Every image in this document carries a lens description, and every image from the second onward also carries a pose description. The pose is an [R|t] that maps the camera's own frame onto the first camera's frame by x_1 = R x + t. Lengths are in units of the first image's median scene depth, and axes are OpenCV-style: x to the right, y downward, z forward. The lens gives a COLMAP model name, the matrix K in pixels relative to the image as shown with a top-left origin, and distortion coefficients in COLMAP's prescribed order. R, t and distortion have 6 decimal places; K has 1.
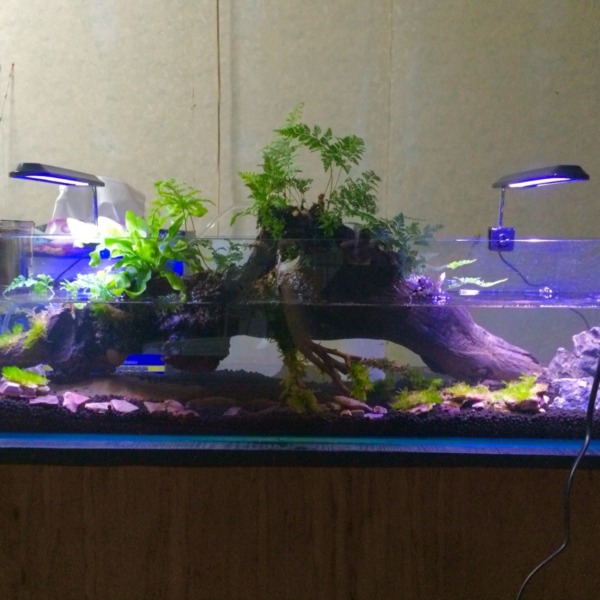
lens RADIAL K [[729.3, 0, 300.0], [0, 729.3, 300.0], [0, 0, 1]] dist [0.083825, -0.064589]
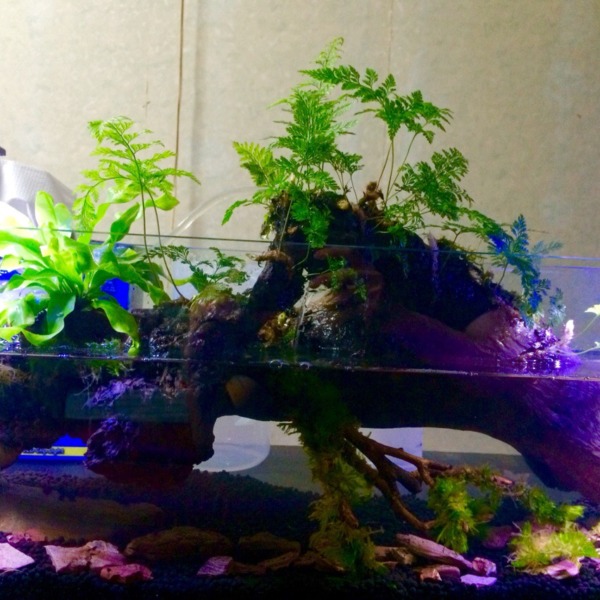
lens RADIAL K [[729.3, 0, 300.0], [0, 729.3, 300.0], [0, 0, 1]] dist [0.083825, -0.064589]
pose [[0.995694, 0.040594, 0.083336, -0.080179], [-0.035442, 0.997422, -0.062396, -0.008795], [-0.085655, 0.059174, 0.994566, 0.430783]]
